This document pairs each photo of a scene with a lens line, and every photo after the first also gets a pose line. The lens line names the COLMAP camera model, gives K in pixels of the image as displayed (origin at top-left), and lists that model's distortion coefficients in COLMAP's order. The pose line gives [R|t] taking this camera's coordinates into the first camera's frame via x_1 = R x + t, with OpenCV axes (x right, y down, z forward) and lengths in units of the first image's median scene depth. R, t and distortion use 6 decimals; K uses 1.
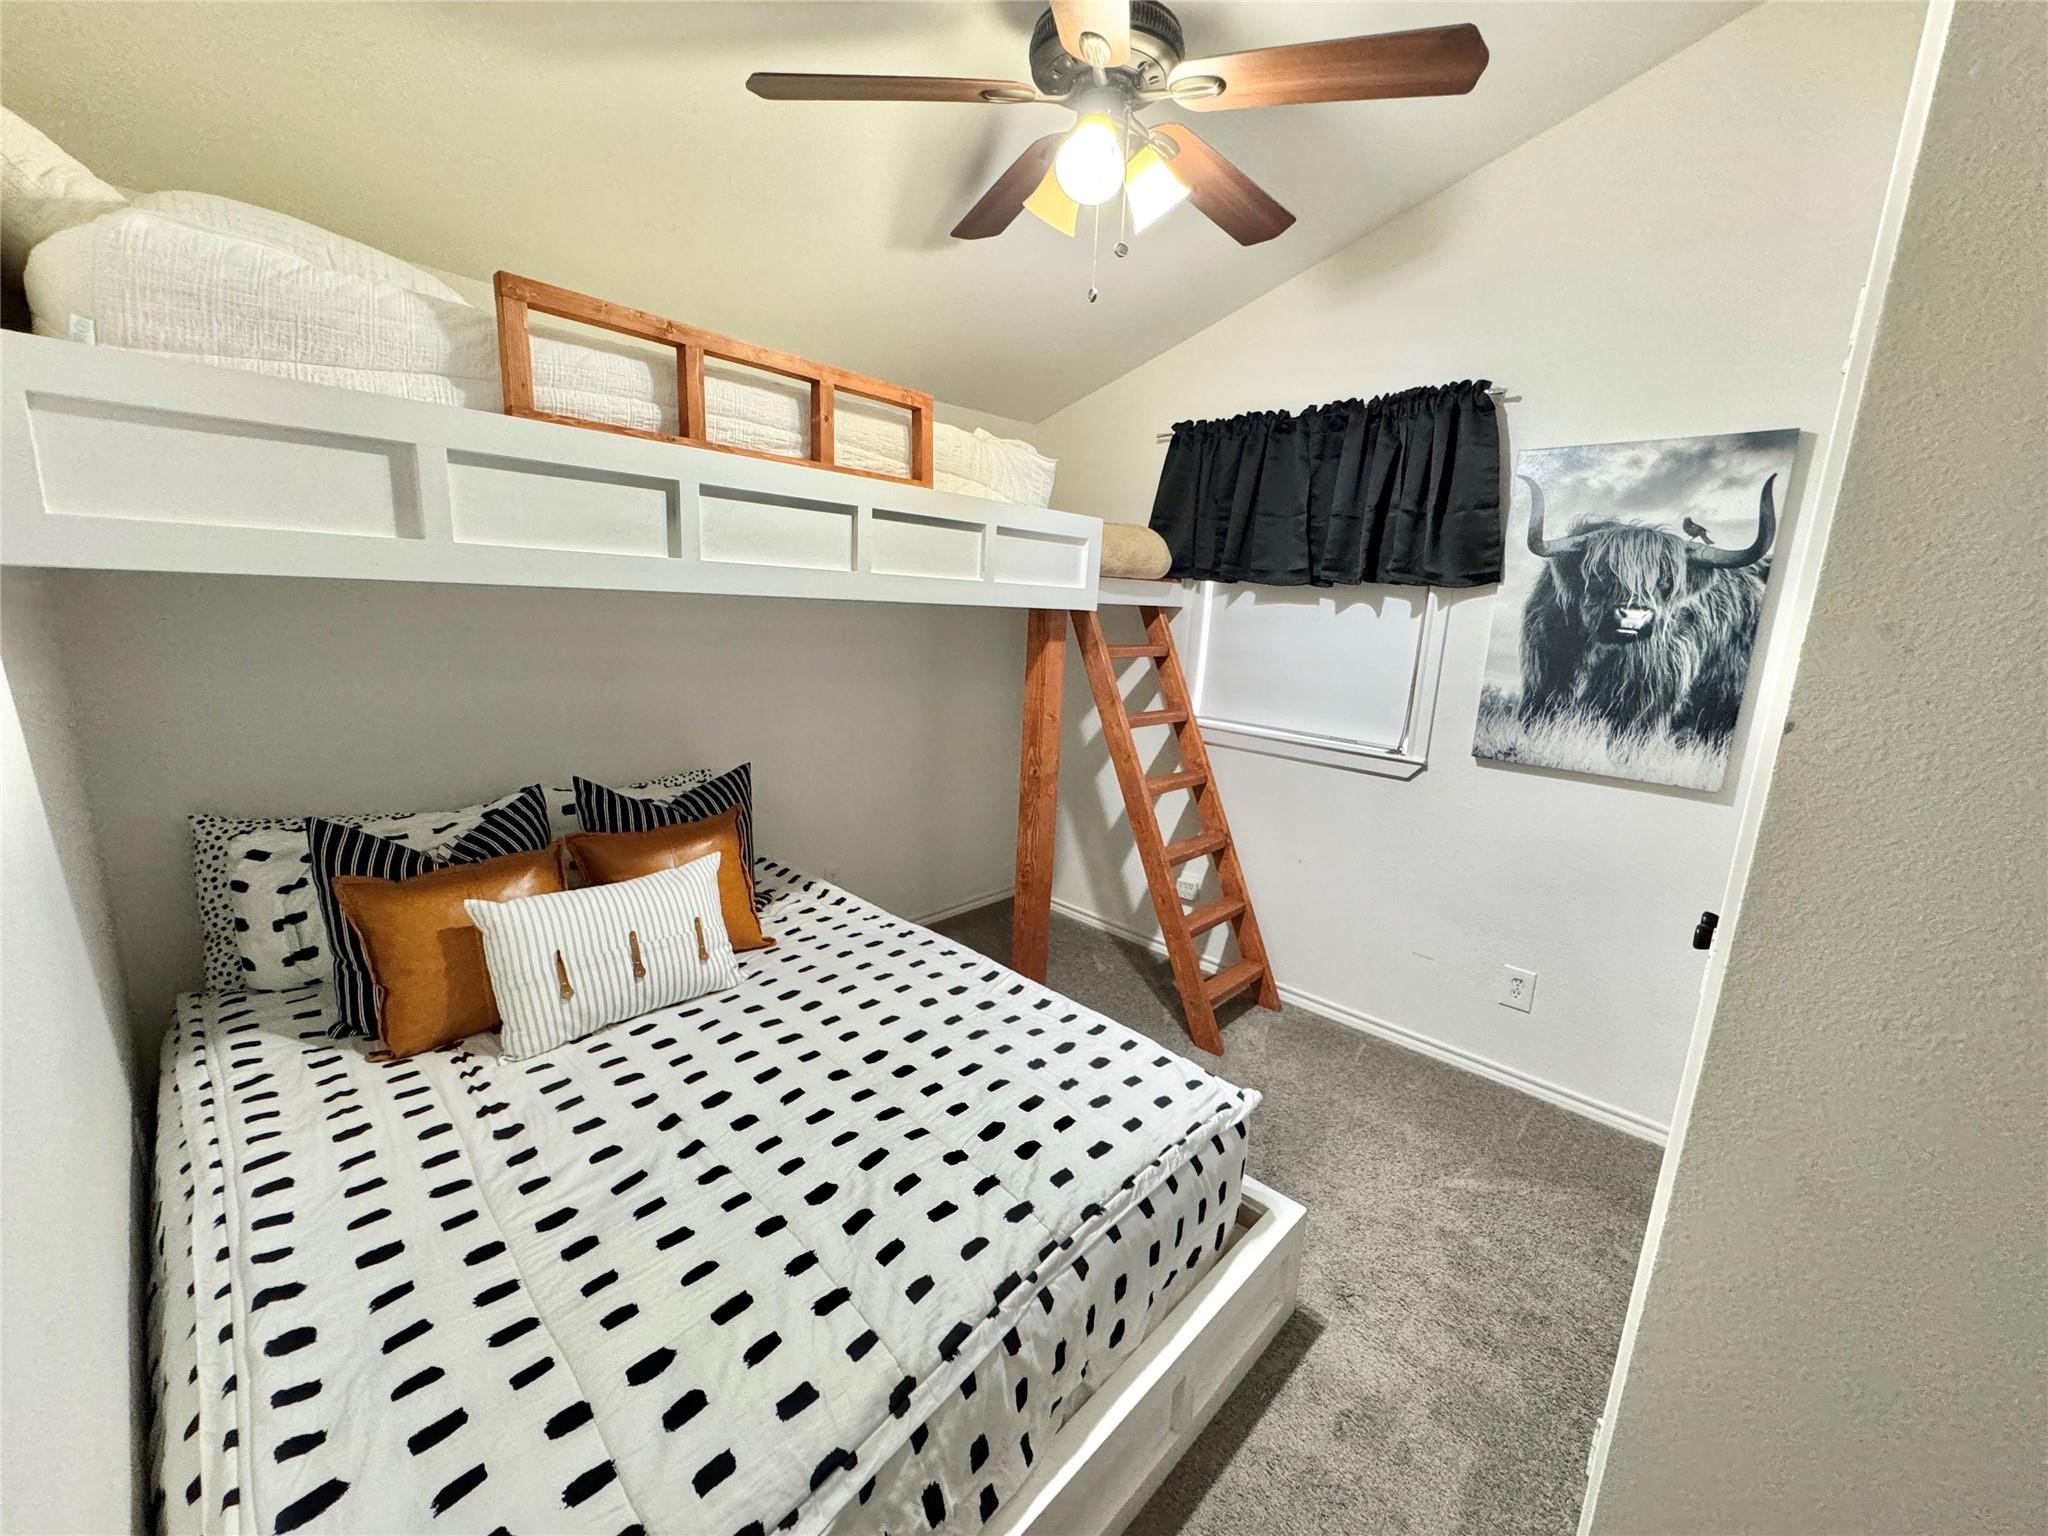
lens RADIAL K [[819.9, 0, 1029.5], [0, 819.9, 767.4], [0, 0, 1]] dist [0.003865, -0.000799]
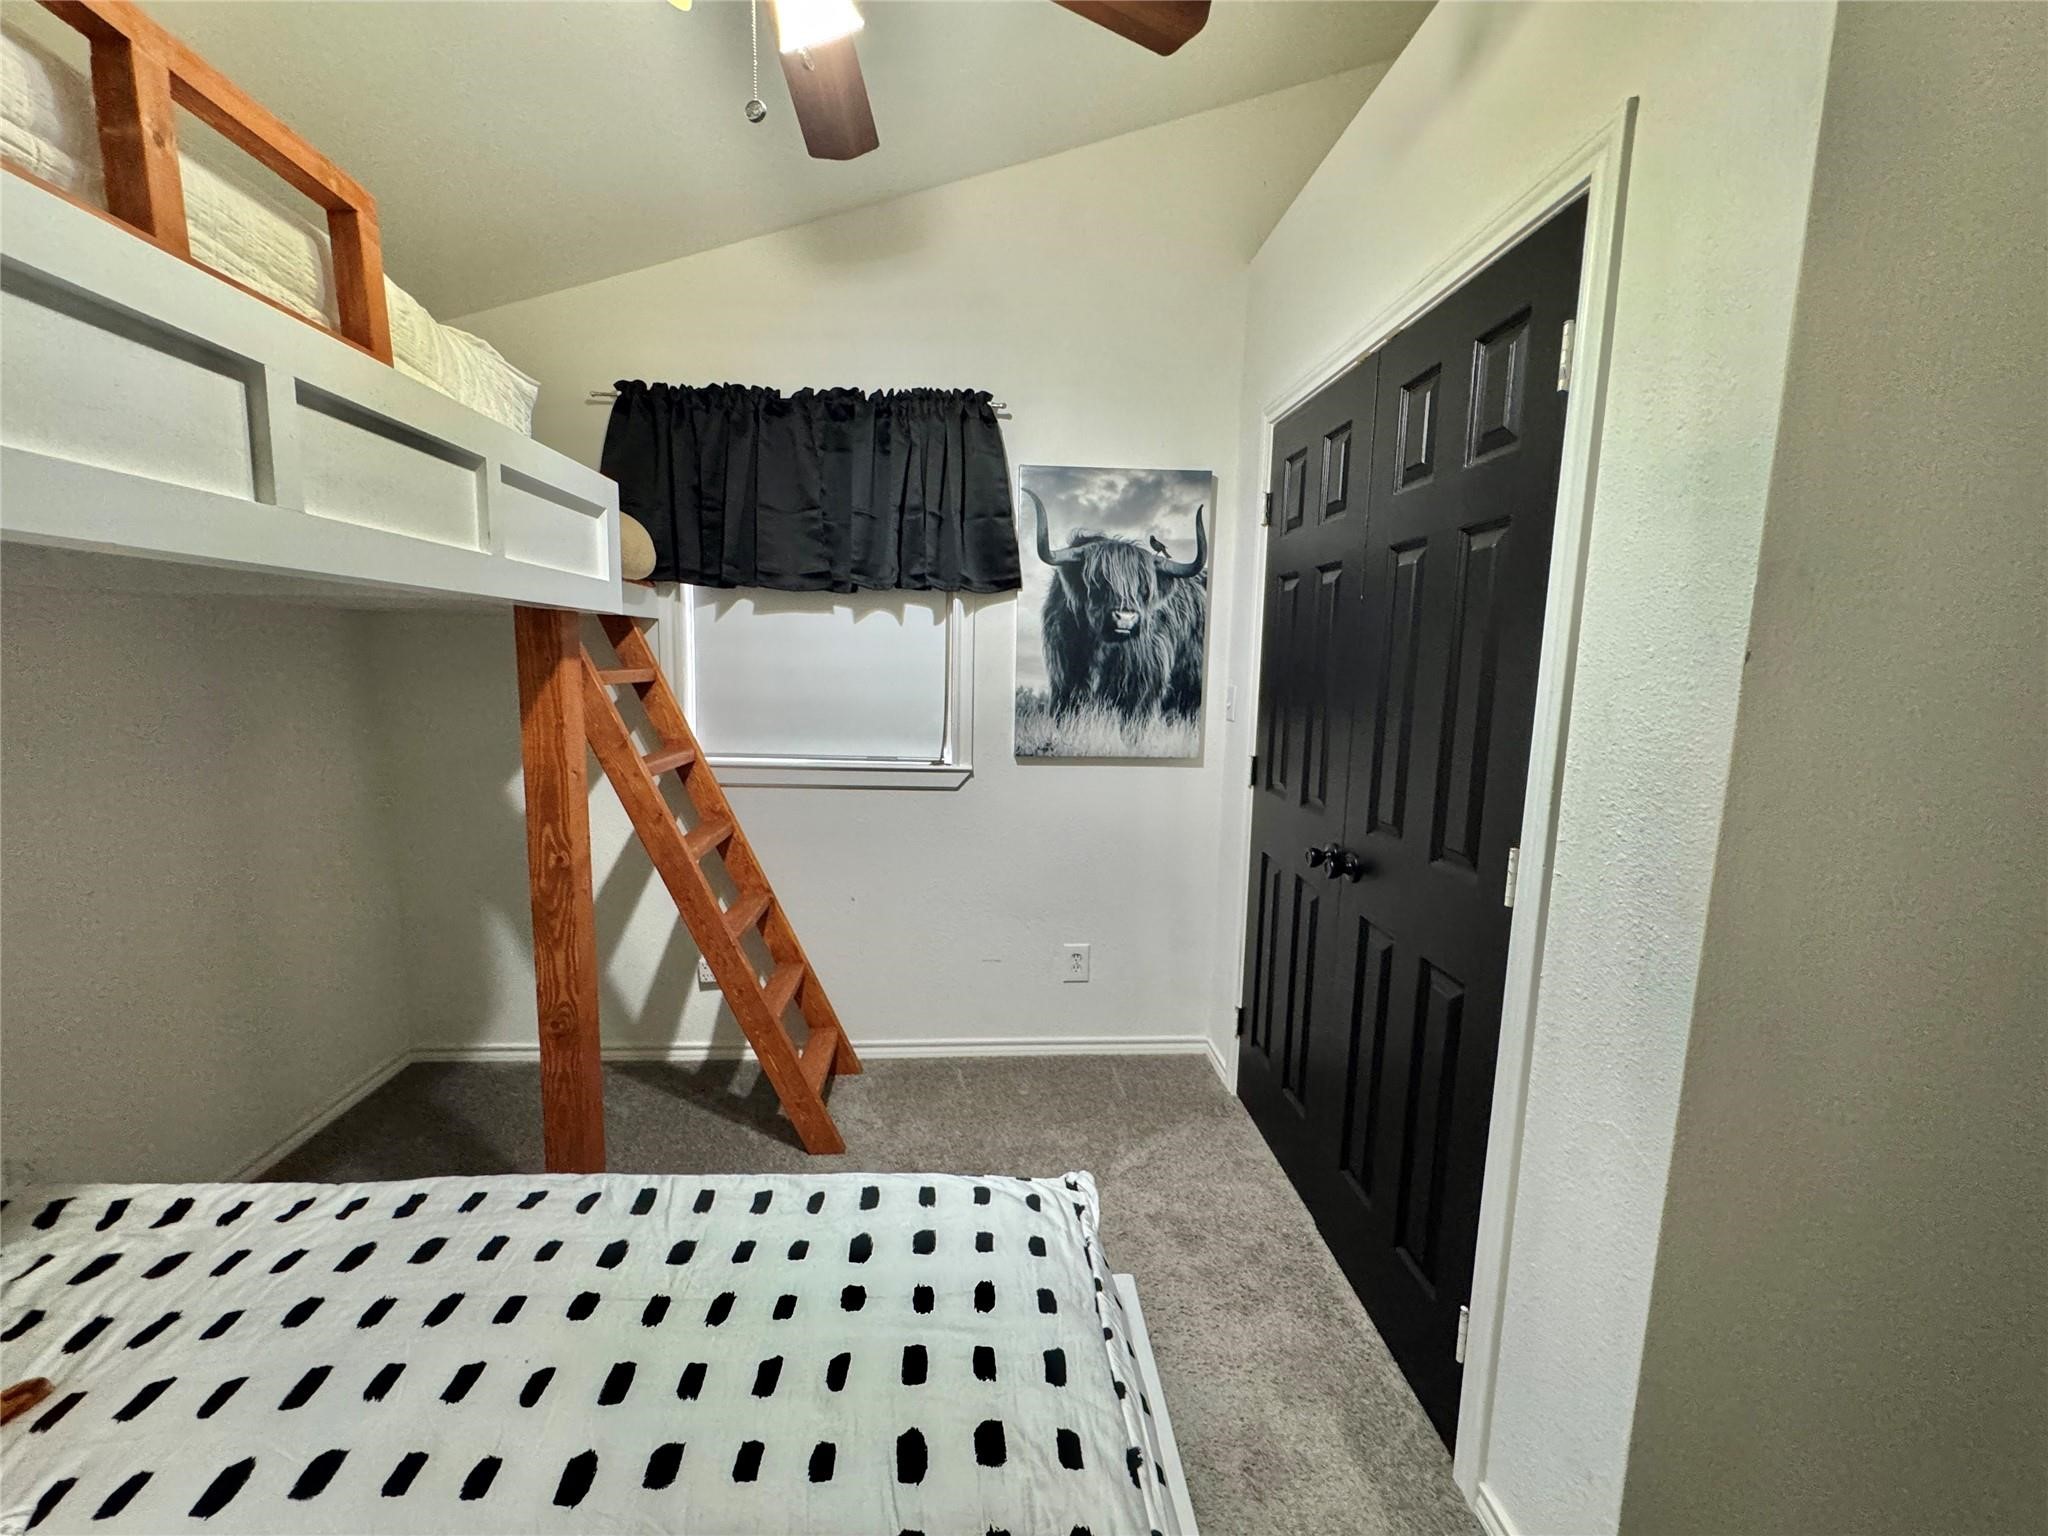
lens RADIAL K [[819.9, 0, 1021.2], [0, 819.9, 766.9], [0, 0, 1]] dist [0.003865, -0.000799]
pose [[0.682691, -0.129677, 0.719108, -0.212048], [0.159992, 0.986774, 0.026055, -0.027478], [-0.712976, 0.097264, 0.694410, 0.295520]]
